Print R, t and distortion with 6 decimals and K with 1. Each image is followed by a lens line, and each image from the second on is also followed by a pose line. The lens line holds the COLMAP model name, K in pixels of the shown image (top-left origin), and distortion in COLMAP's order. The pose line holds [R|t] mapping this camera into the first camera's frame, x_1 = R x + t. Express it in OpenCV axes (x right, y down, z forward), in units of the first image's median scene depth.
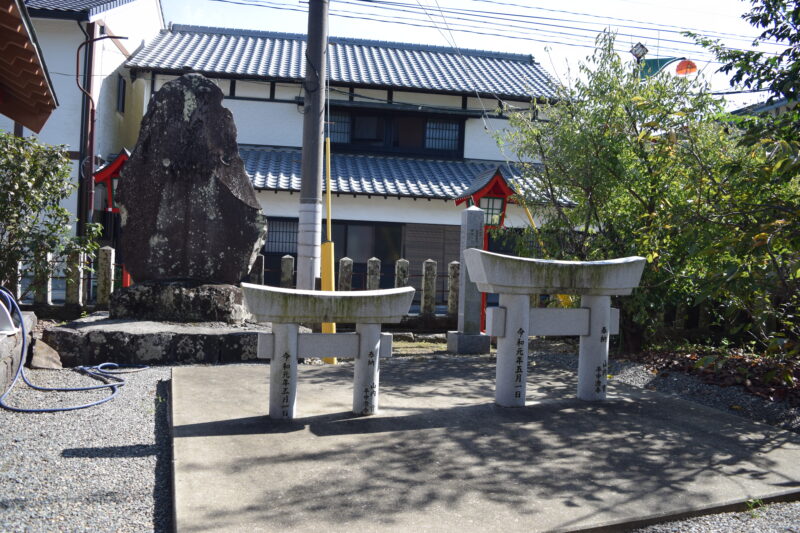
lens RADIAL K [[621.0, 0, 400.0], [0, 621.0, 266.5], [0, 0, 1]] dist [-0.081419, -0.001343]
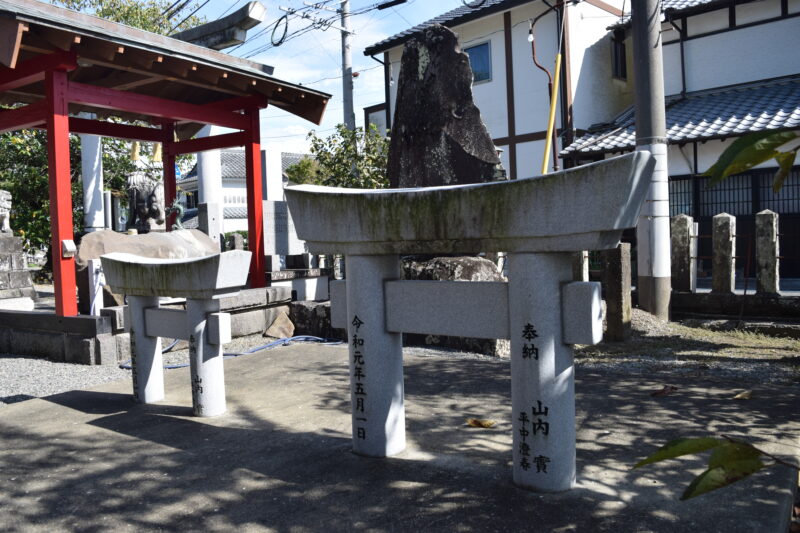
lens RADIAL K [[648.1, 0, 400.0], [0, 648.1, 266.5], [0, 0, 1]] dist [-0.092952, 0.001350]
pose [[0.550238, -0.018028, -0.834813, 0.512990], [0.046082, 0.998899, 0.008801, 0.037352], [0.833735, -0.043312, 0.550463, 0.515657]]
